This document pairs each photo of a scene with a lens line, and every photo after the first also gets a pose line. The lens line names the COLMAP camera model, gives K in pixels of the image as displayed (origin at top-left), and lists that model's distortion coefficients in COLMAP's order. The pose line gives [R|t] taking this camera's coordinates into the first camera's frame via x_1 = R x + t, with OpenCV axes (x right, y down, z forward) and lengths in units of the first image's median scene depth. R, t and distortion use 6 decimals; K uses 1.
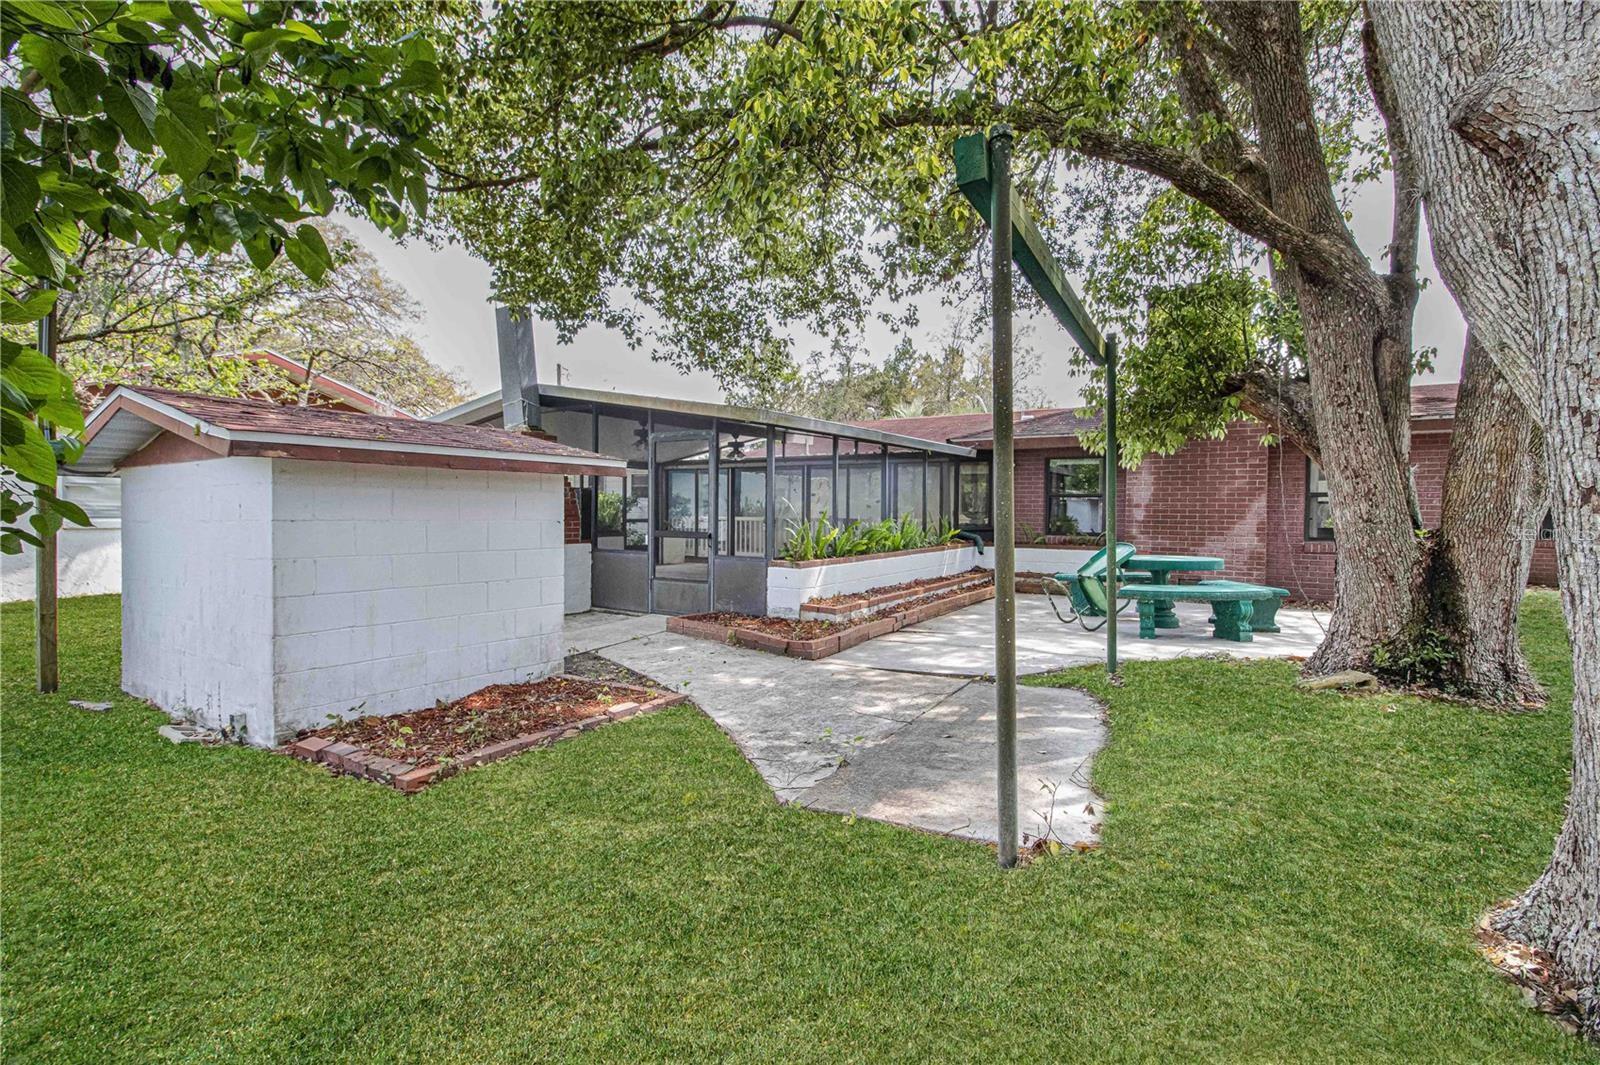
lens RADIAL K [[768.3, 0, 800.0], [0, 768.3, 532.5], [0, 0, 1]] dist [-0.001101, -0.000466]
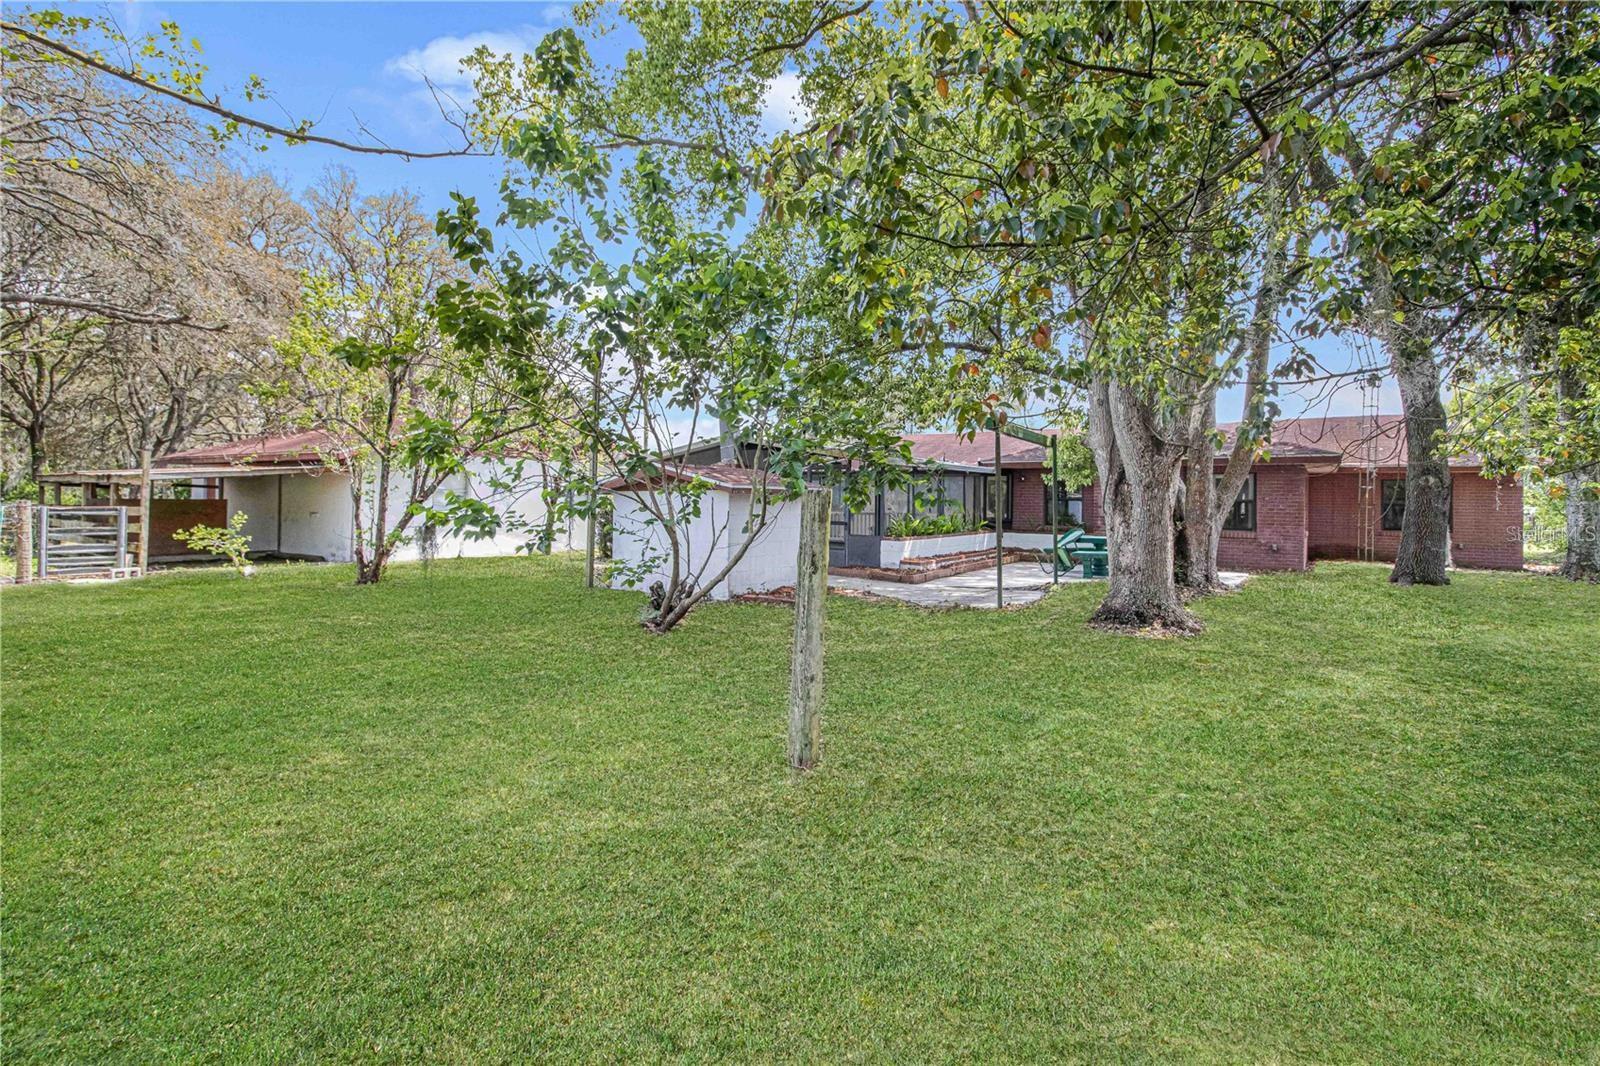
lens RADIAL K [[768.3, 0, 800.0], [0, 768.3, 533.0], [0, 0, 1]] dist [-0.001101, -0.000466]
pose [[0.999822, 0.011250, -0.015142, -0.205984], [-0.011105, 0.999892, 0.009607, 0.011637], [0.015249, -0.009437, 0.999839, -0.817368]]
